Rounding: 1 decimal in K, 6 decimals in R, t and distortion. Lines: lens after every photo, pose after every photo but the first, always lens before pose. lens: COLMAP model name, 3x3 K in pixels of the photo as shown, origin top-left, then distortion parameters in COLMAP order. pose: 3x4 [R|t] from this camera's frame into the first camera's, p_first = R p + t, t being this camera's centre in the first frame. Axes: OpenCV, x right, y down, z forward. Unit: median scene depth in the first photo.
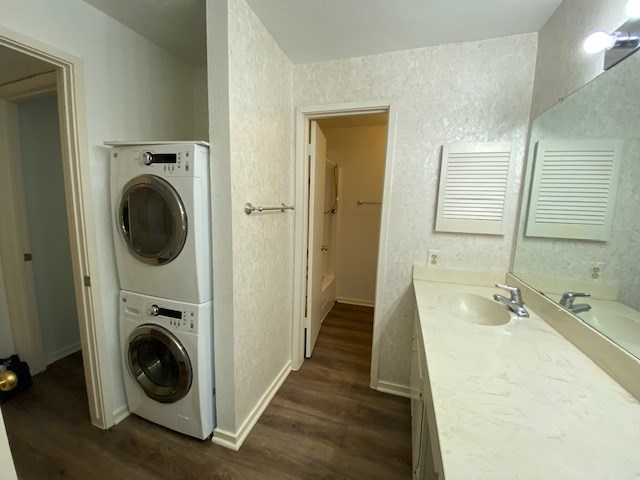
lens RADIAL K [[259.1, 0, 322.1], [0, 259.1, 237.7], [0, 0, 1]] dist [0.007299, -0.013919]
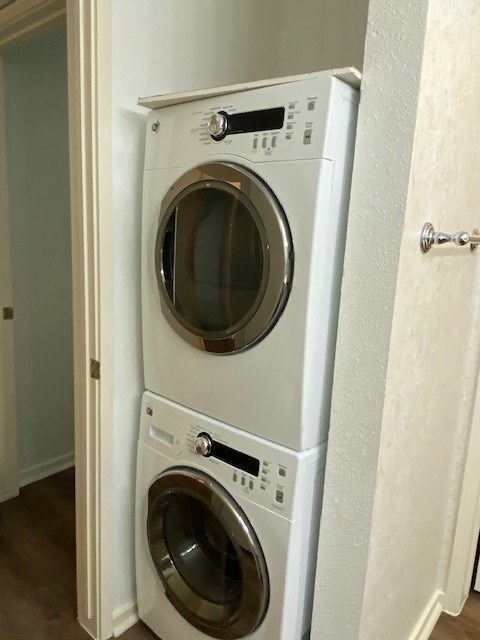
lens RADIAL K [[462.8, 0, 236.9], [0, 462.8, 314.5], [0, 0, 1]] dist [0.020929, -0.014256]
pose [[0.921745, 0.076365, -0.380203, -0.282744], [-0.066599, 0.997025, 0.038797, -0.002322], [0.382035, -0.010439, 0.924089, 0.224321]]
